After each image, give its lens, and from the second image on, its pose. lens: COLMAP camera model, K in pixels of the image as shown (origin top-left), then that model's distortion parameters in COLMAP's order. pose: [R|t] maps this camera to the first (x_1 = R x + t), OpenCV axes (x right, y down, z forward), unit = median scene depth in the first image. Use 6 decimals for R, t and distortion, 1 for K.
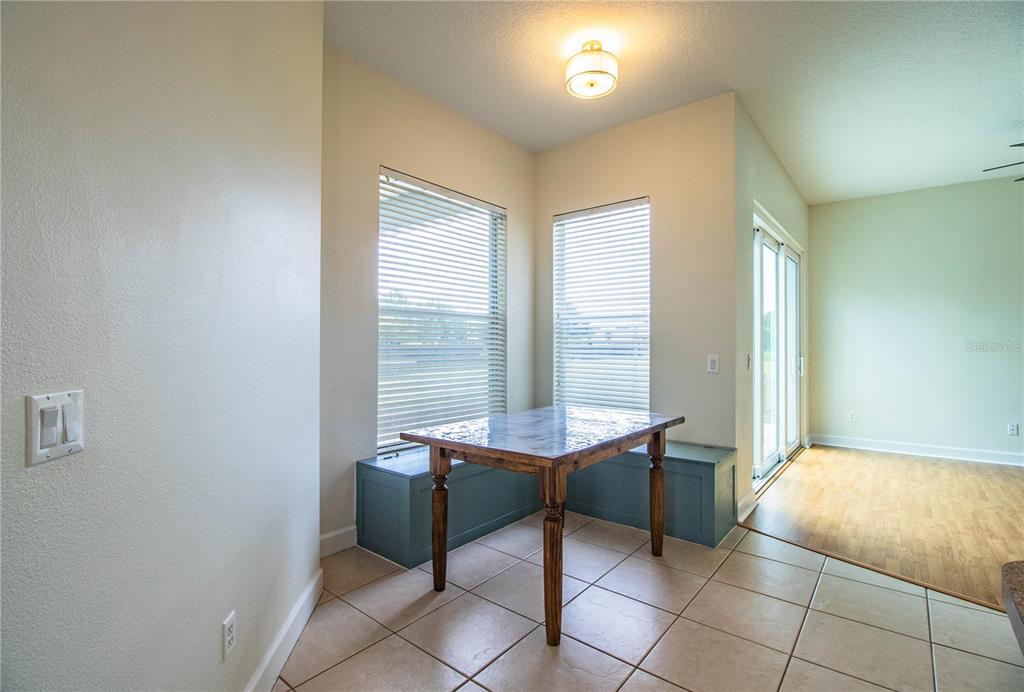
lens RADIAL K [[476.8, 0, 510.6], [0, 476.8, 340.5], [0, 0, 1]] dist [-0.036221, 0.000434]
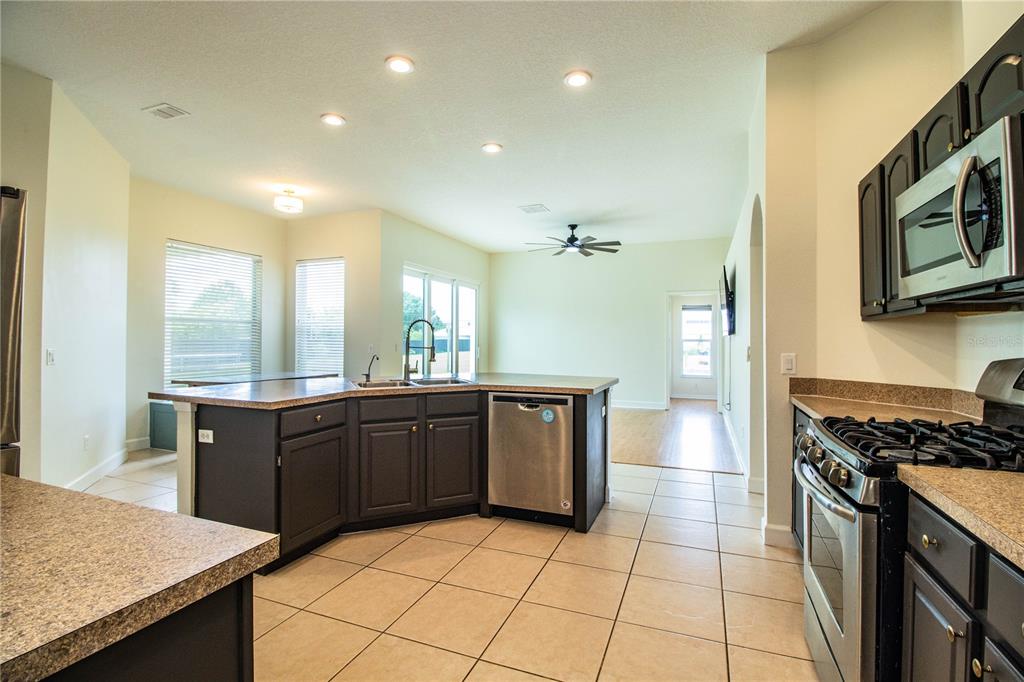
lens RADIAL K [[470.6, 0, 520.1], [0, 470.6, 336.3], [0, 0, 1]] dist [-0.011472, -0.000627]
pose [[0.947386, 0.000928, 0.320093, 0.320046], [0.000340, 0.999992, -0.003904, 0.006918], [-0.320094, 0.003808, 0.947378, -0.828583]]
